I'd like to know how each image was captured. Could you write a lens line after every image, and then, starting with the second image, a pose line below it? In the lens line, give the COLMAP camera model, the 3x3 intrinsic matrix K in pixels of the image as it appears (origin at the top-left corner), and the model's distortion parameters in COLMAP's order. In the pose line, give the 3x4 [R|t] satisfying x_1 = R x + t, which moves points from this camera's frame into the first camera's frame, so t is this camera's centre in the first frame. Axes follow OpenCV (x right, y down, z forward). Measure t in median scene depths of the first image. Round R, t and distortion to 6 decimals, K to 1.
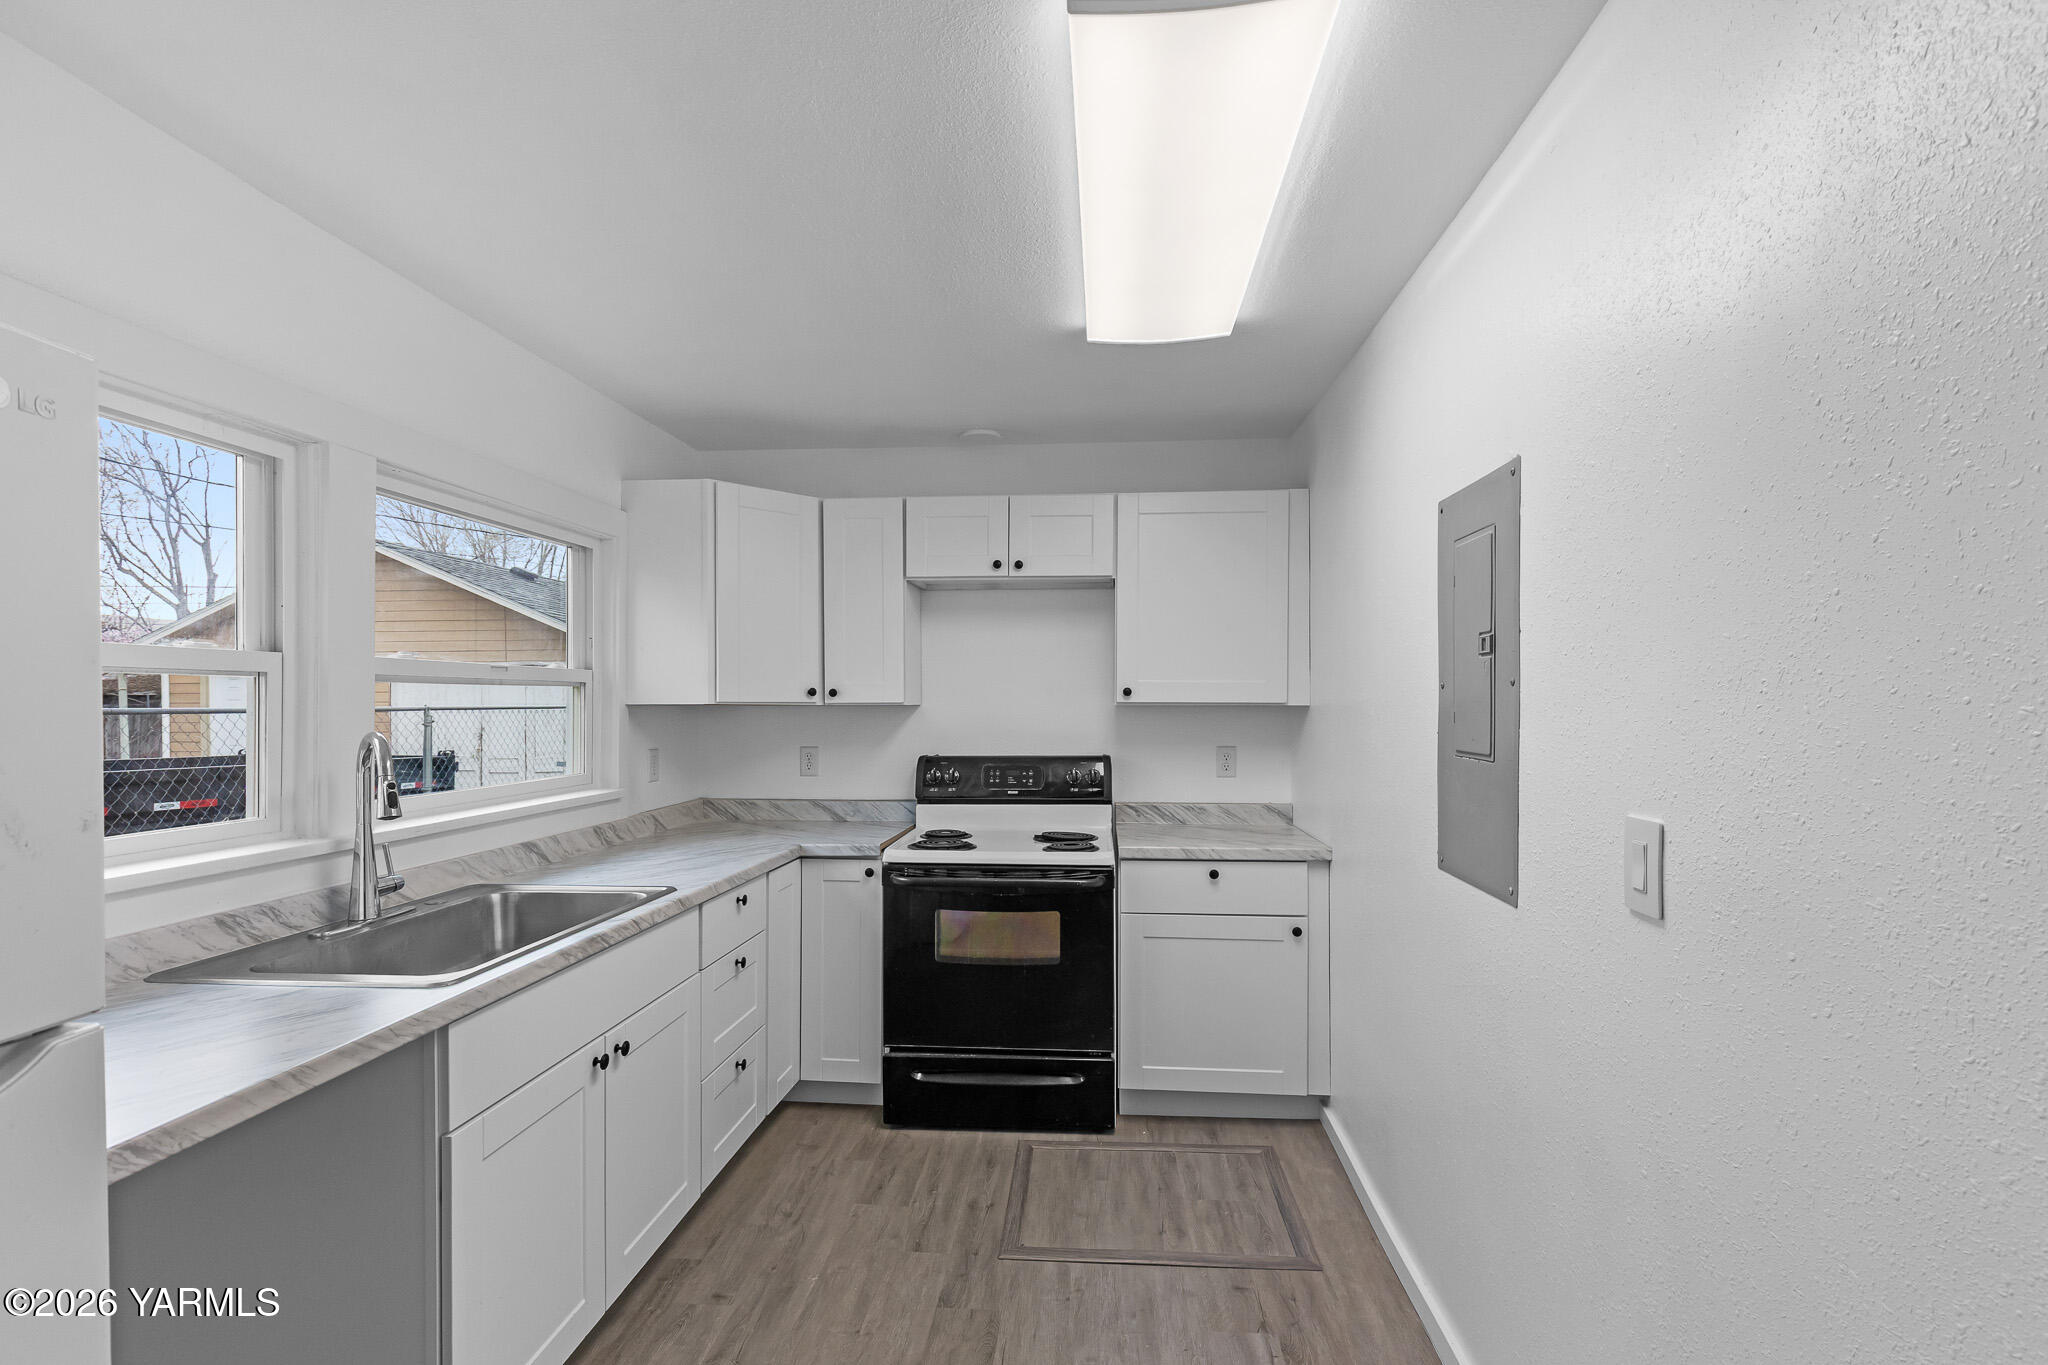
lens RADIAL K [[928.6, 0, 1031.0], [0, 928.6, 703.6], [0, 0, 1]] dist [0.002975, -0.001597]
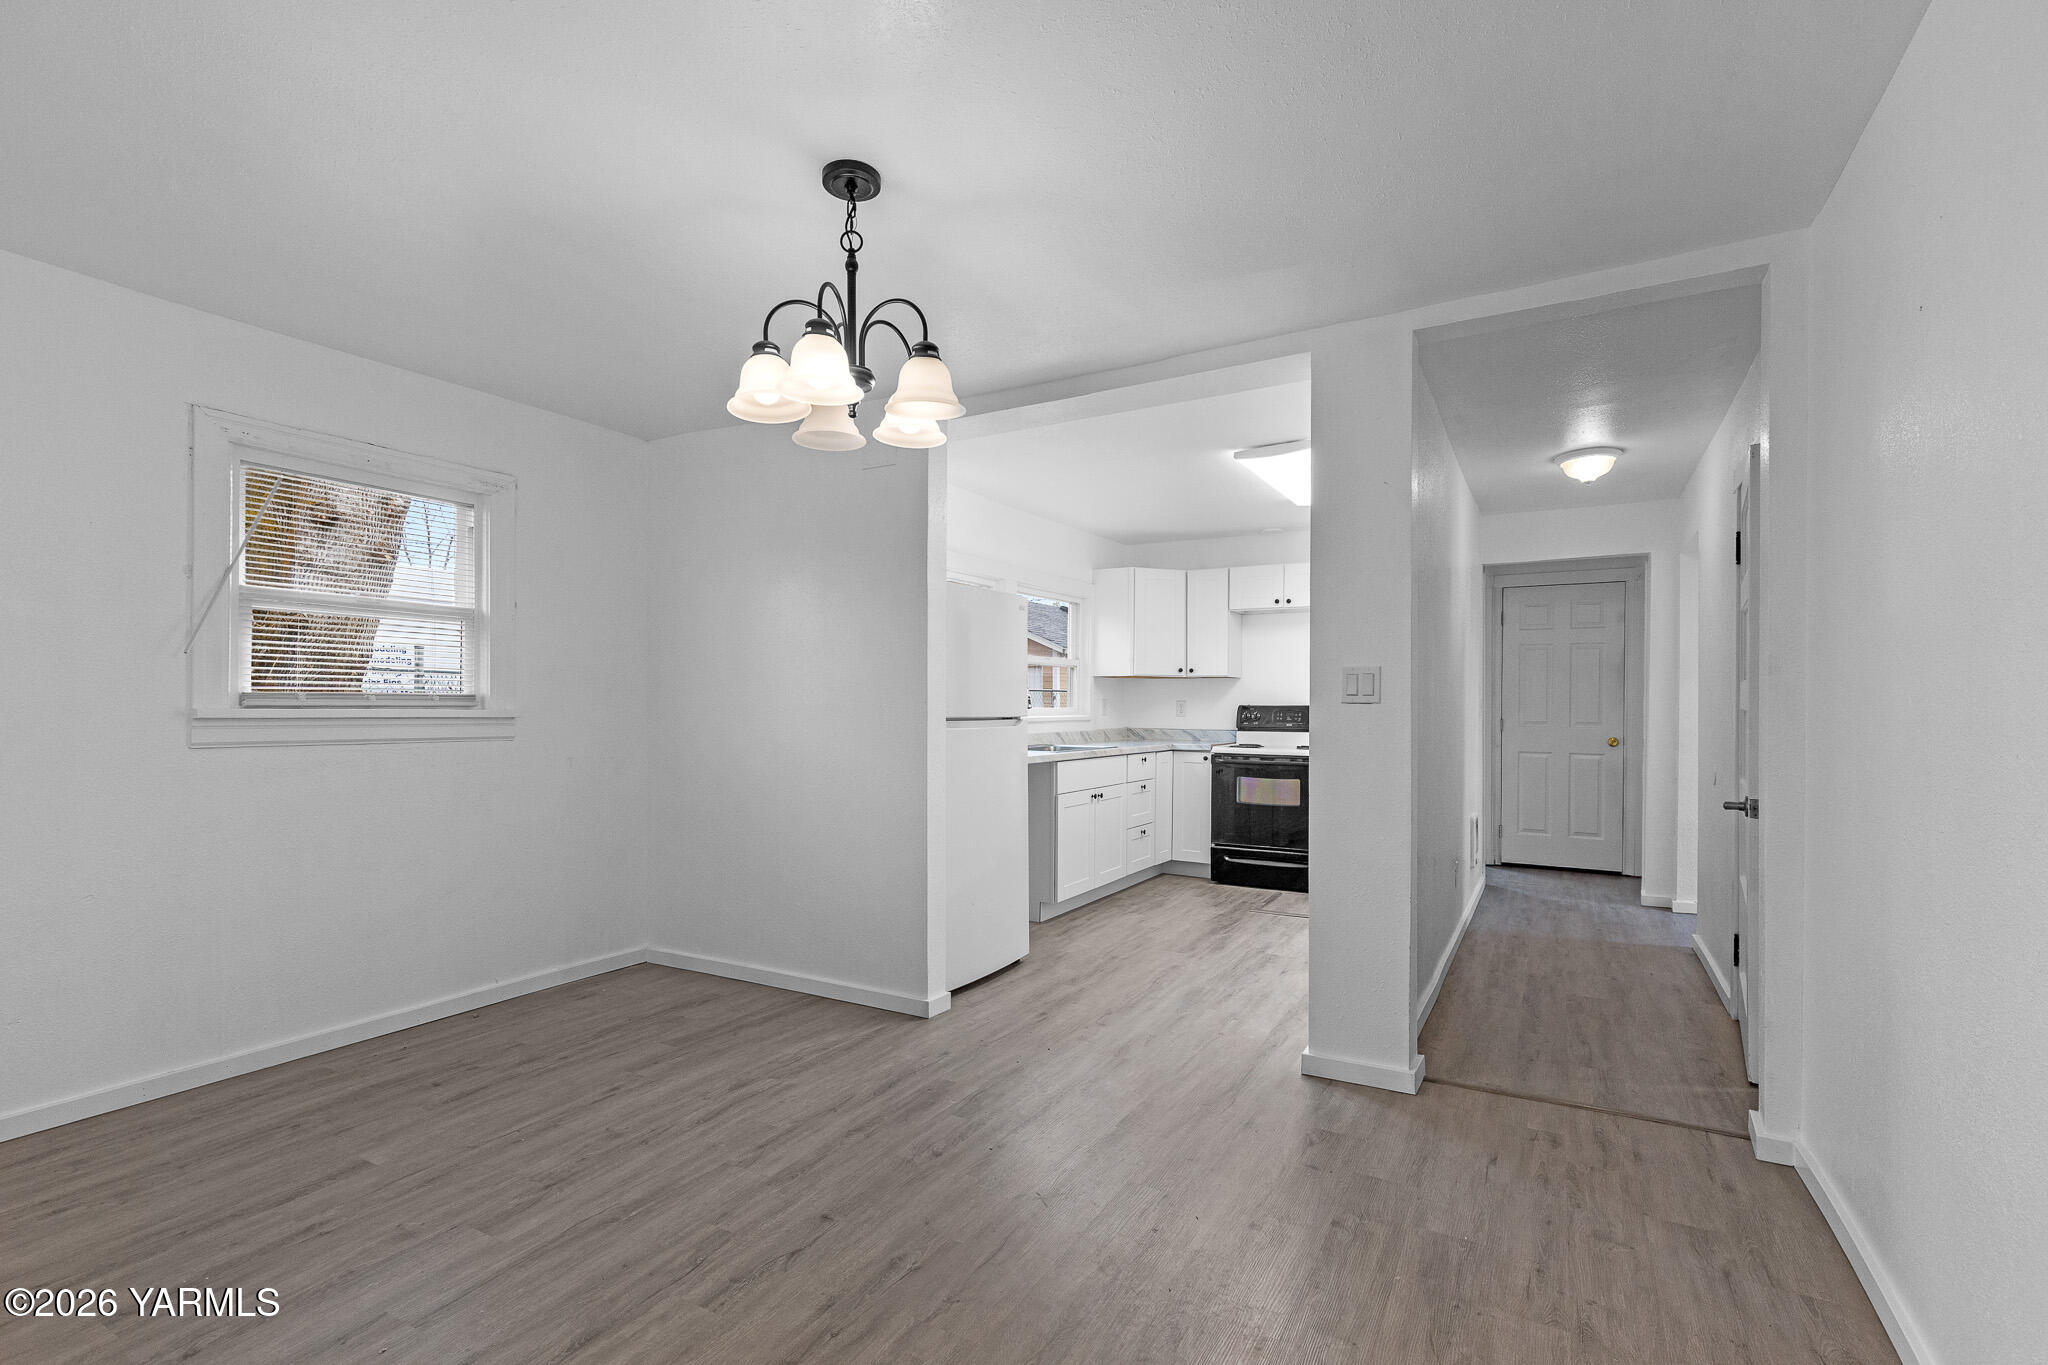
lens RADIAL K [[928.6, 0, 1029.5], [0, 928.6, 701.7], [0, 0, 1]] dist [0.002975, -0.001597]
pose [[0.904283, 0.006568, -0.426883, 0.315851], [-0.009685, 0.999940, -0.005131, 0.068003], [0.426823, 0.008774, 0.904292, -0.916429]]
